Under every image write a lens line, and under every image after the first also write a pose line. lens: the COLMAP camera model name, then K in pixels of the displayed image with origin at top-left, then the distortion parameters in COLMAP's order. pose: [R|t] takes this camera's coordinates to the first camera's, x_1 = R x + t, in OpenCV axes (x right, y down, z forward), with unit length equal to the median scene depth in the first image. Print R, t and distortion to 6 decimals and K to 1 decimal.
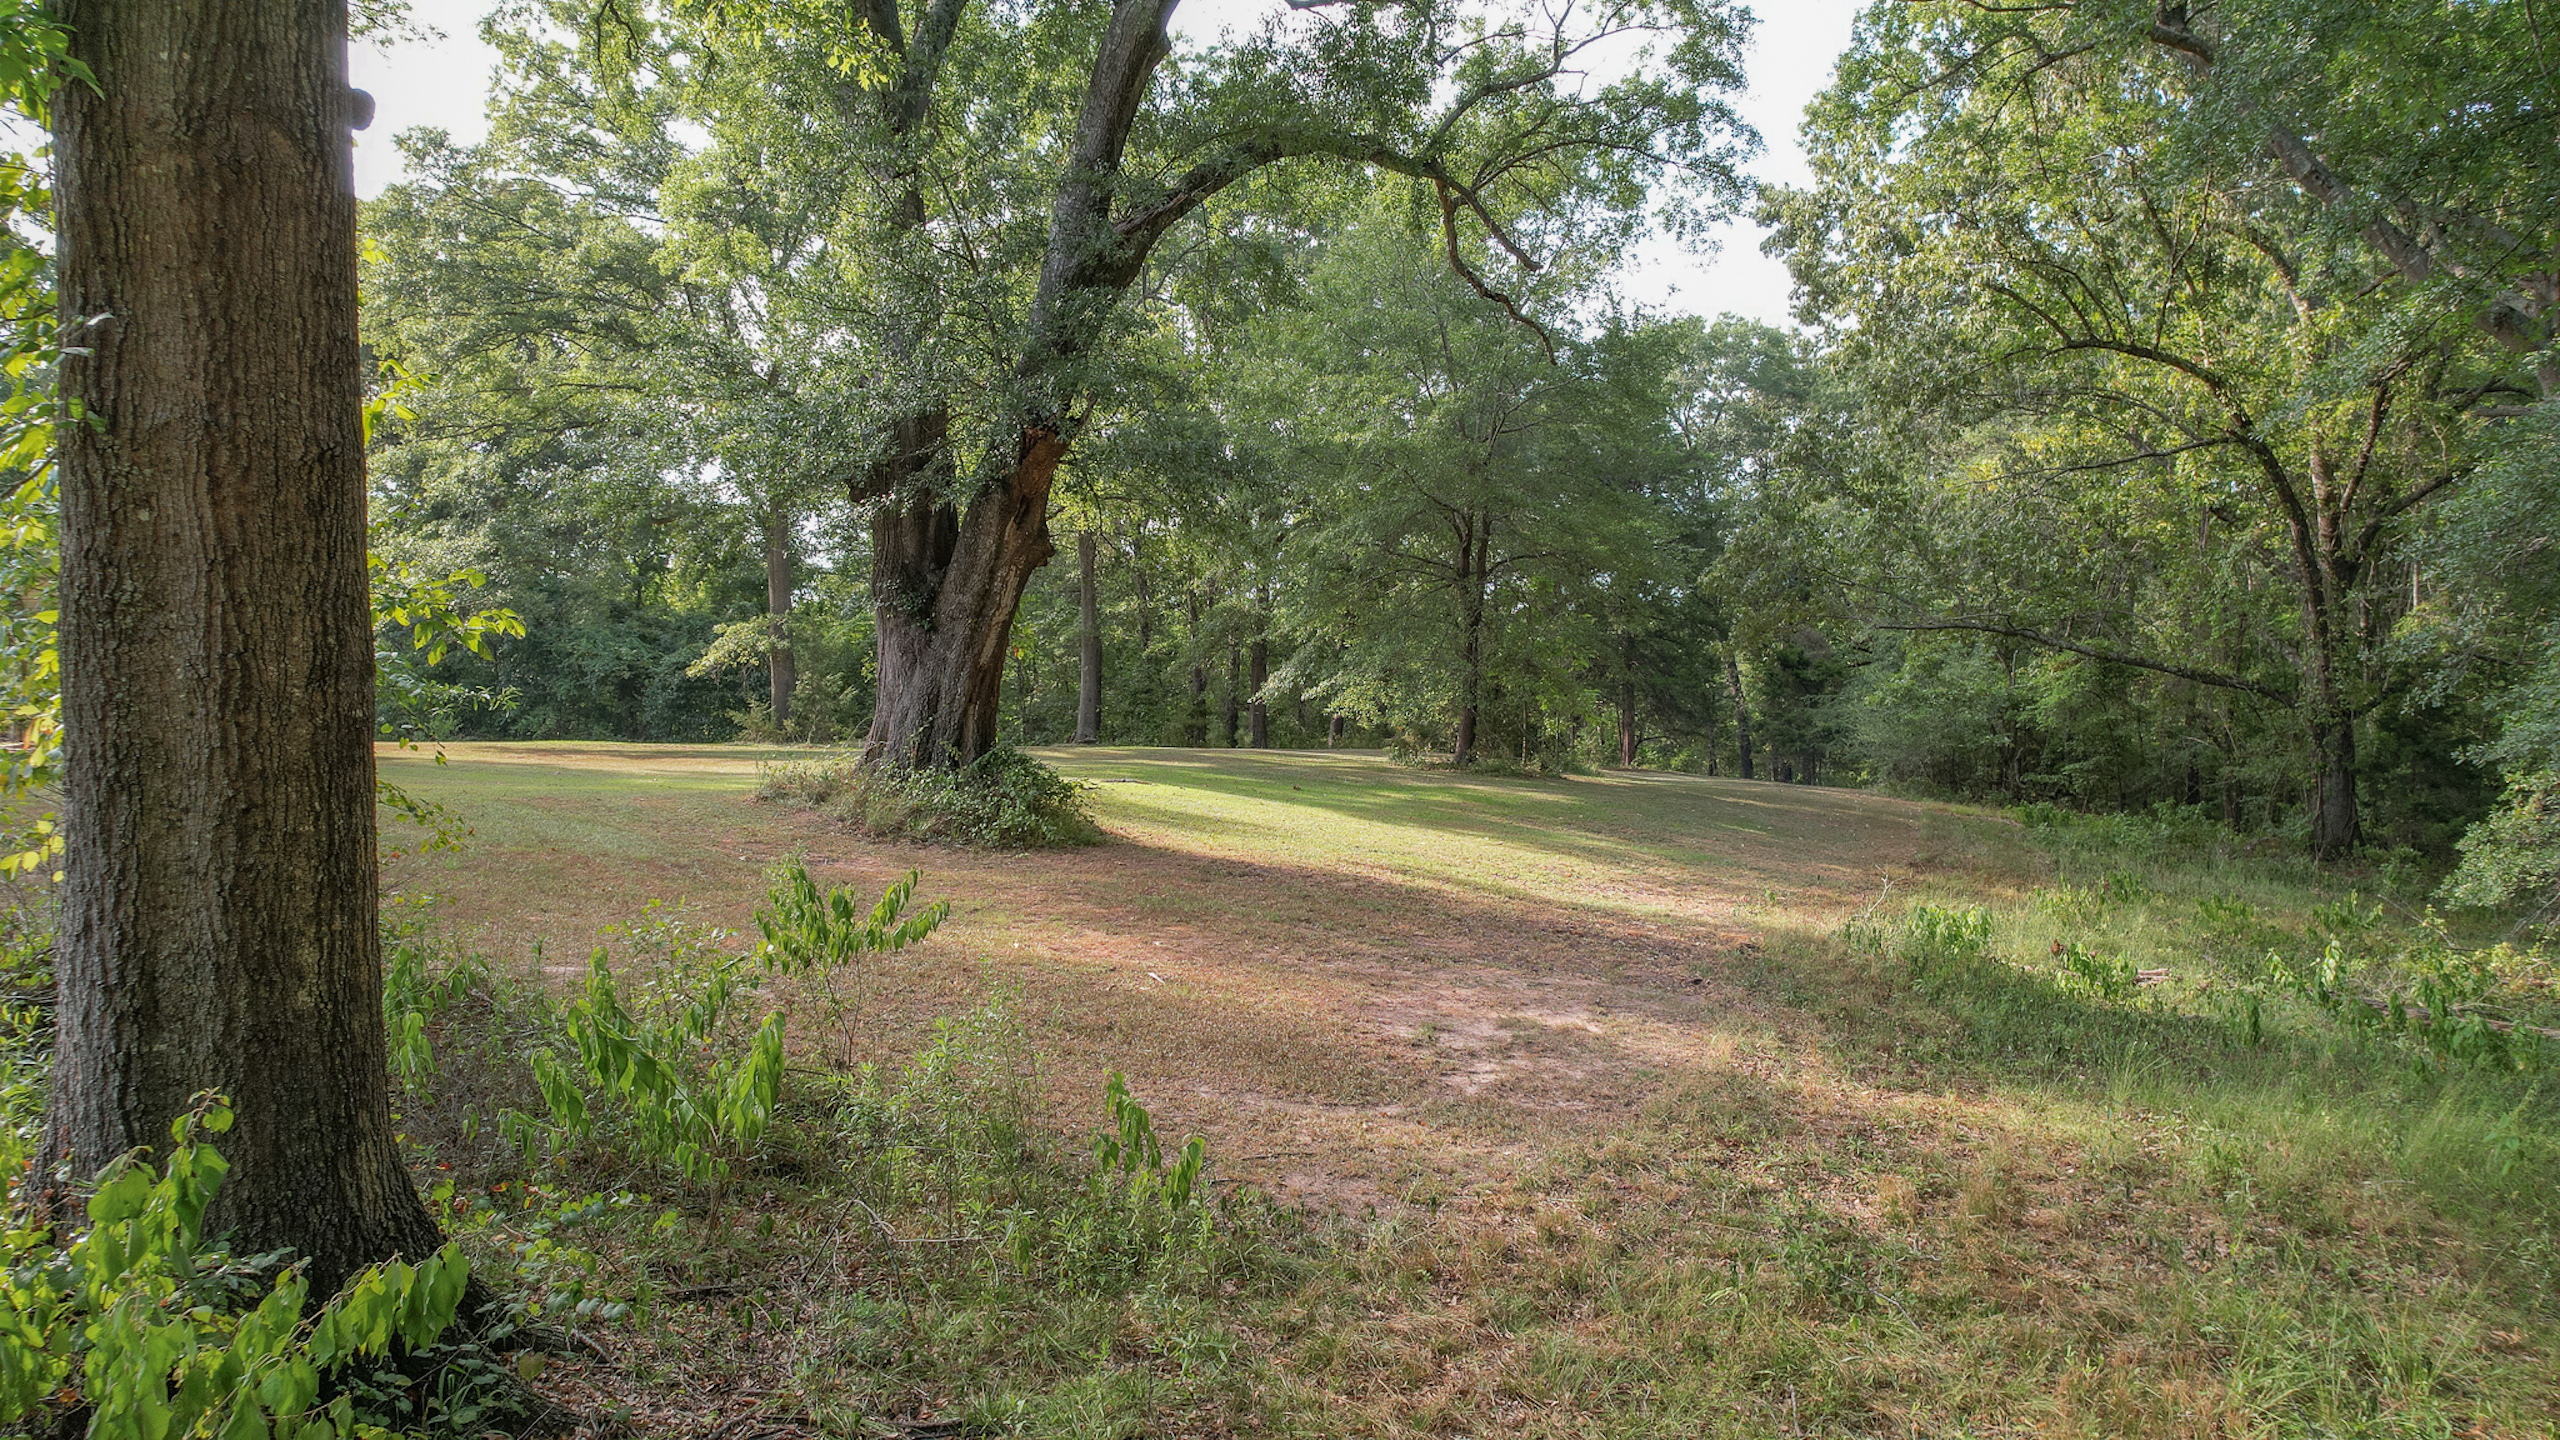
lens RADIAL K [[1651.5, 0, 1280.0], [0, 1651.5, 720.0], [0, 0, 1]] dist [-0.087438, 0.067273]
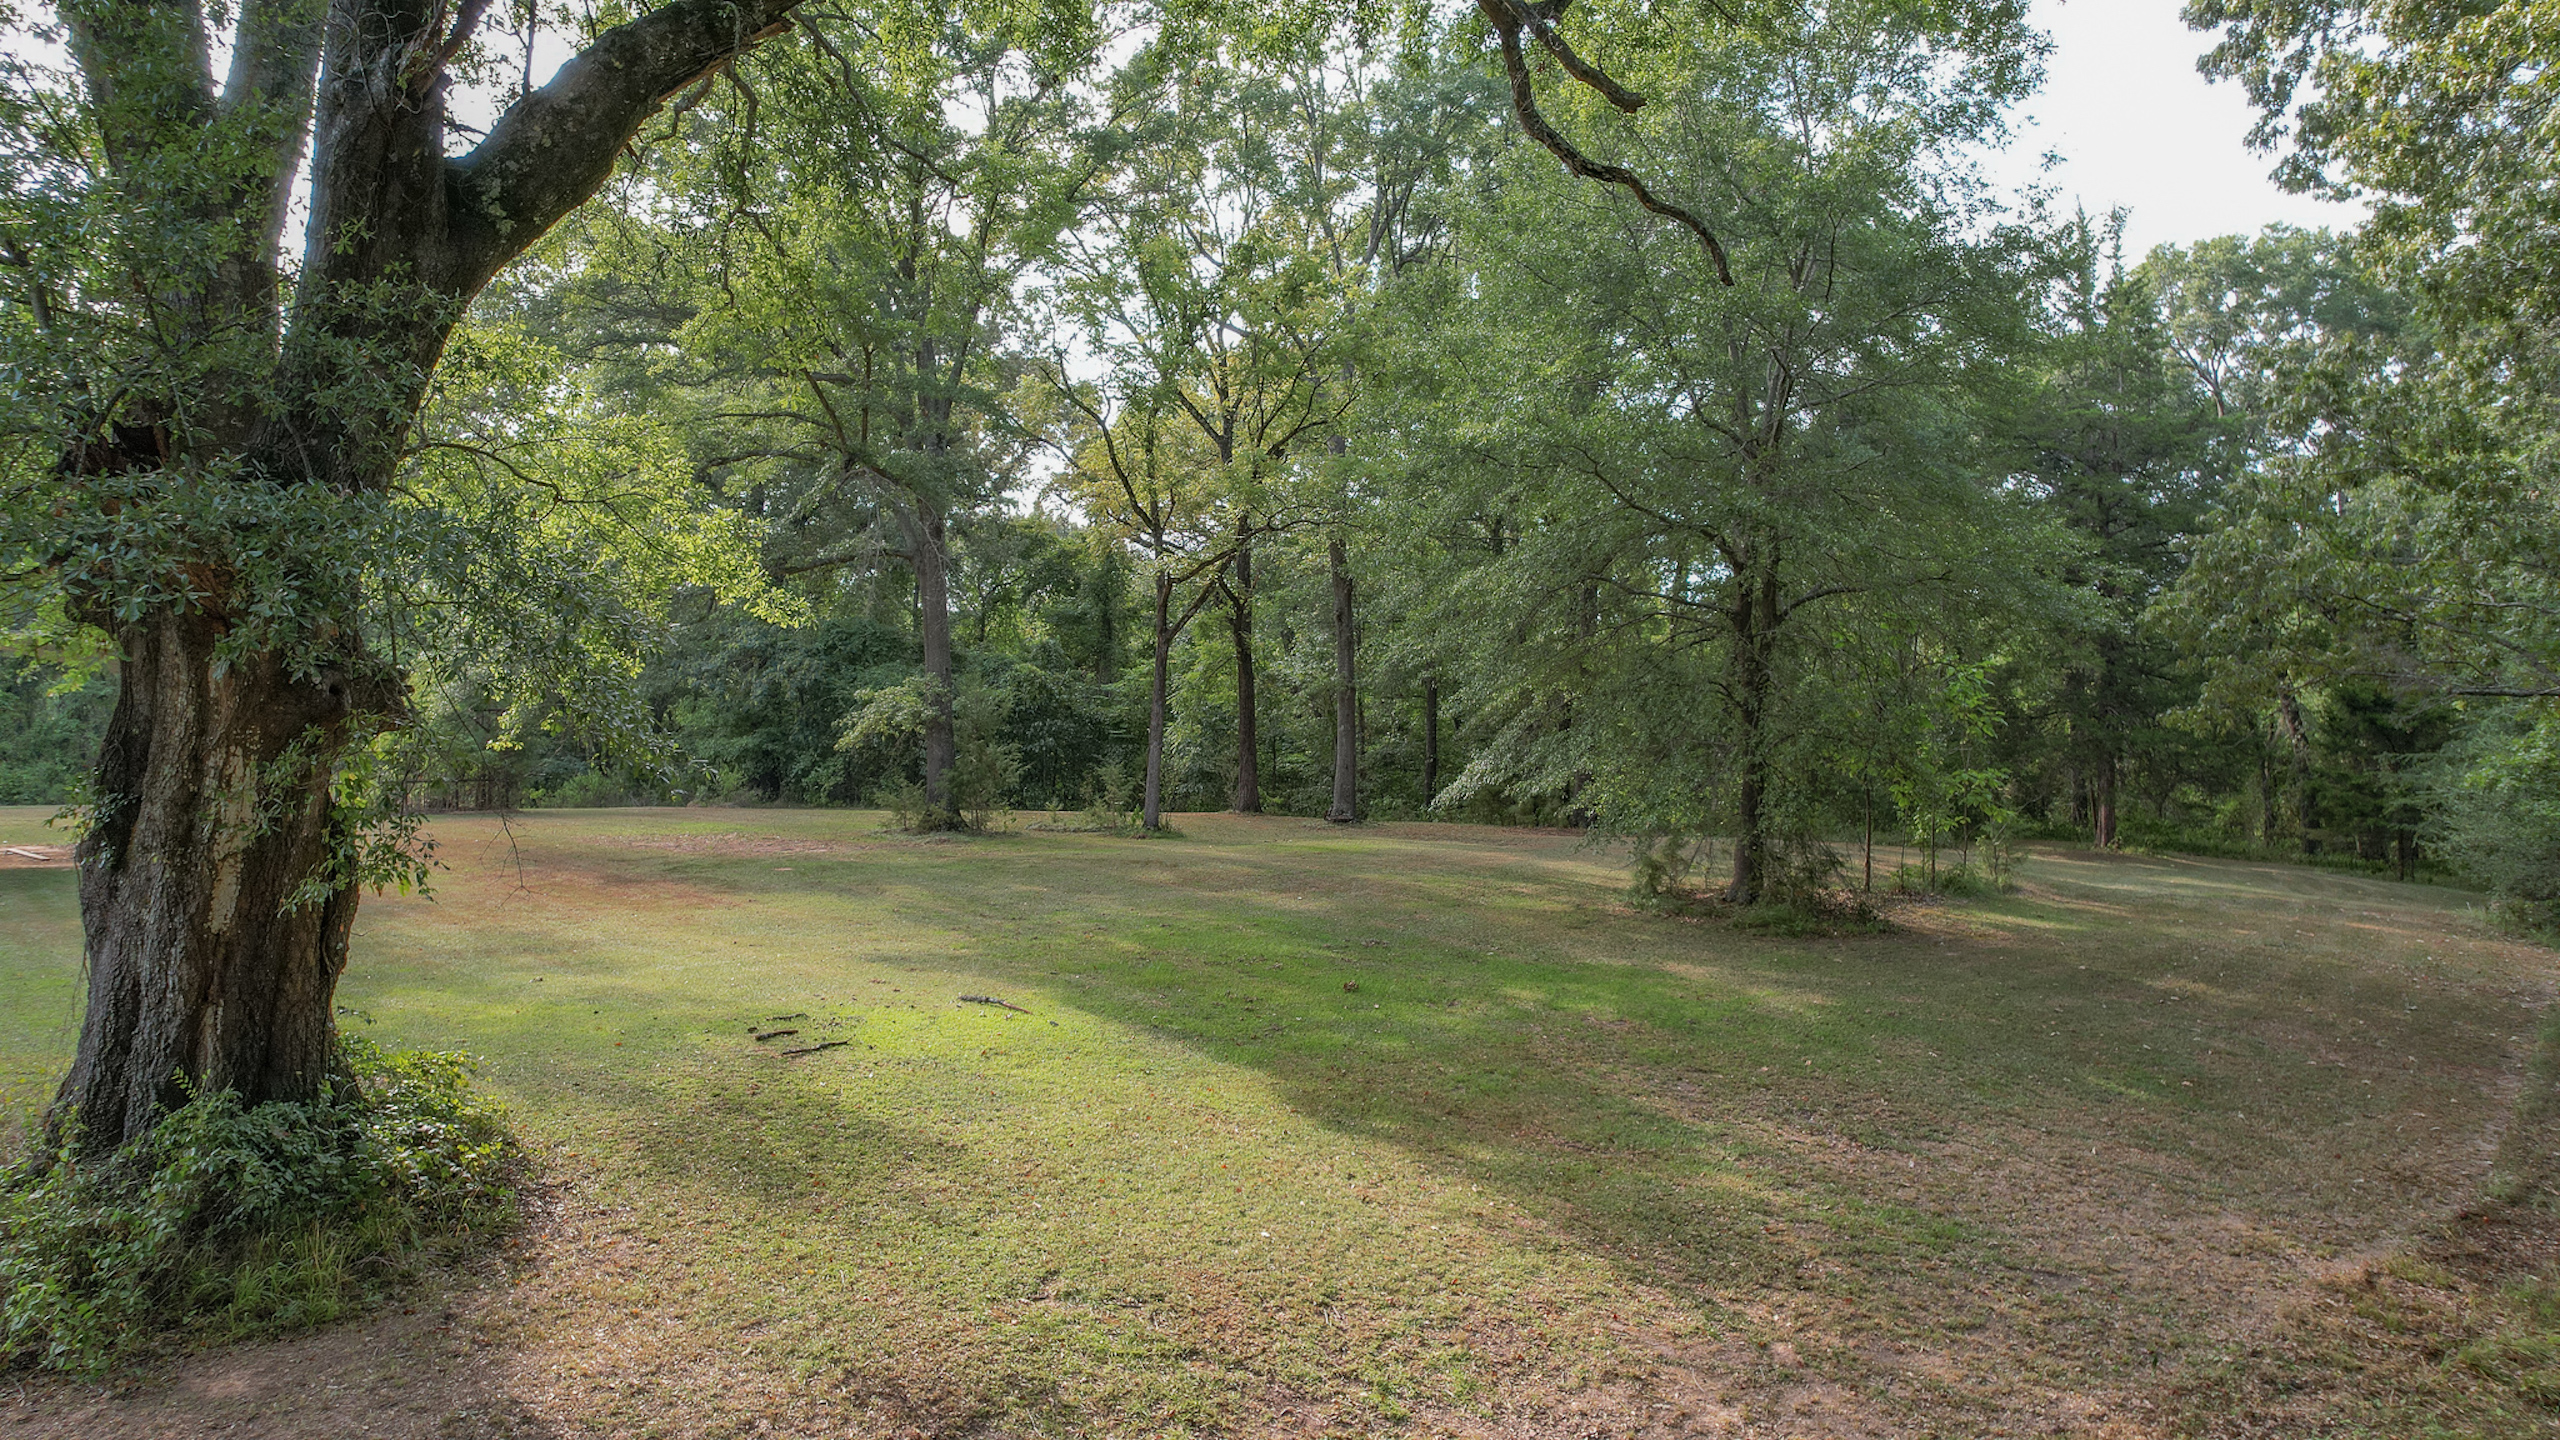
lens RADIAL K [[1651.5, 0, 1280.0], [0, 1651.5, 720.0], [0, 0, 1]] dist [-0.087438, 0.067273]
pose [[0.946944, -0.001526, -0.321395, 0.118612], [0.002225, 0.999996, 0.001805, -0.039574], [0.321391, -0.002425, 0.946943, 0.244950]]
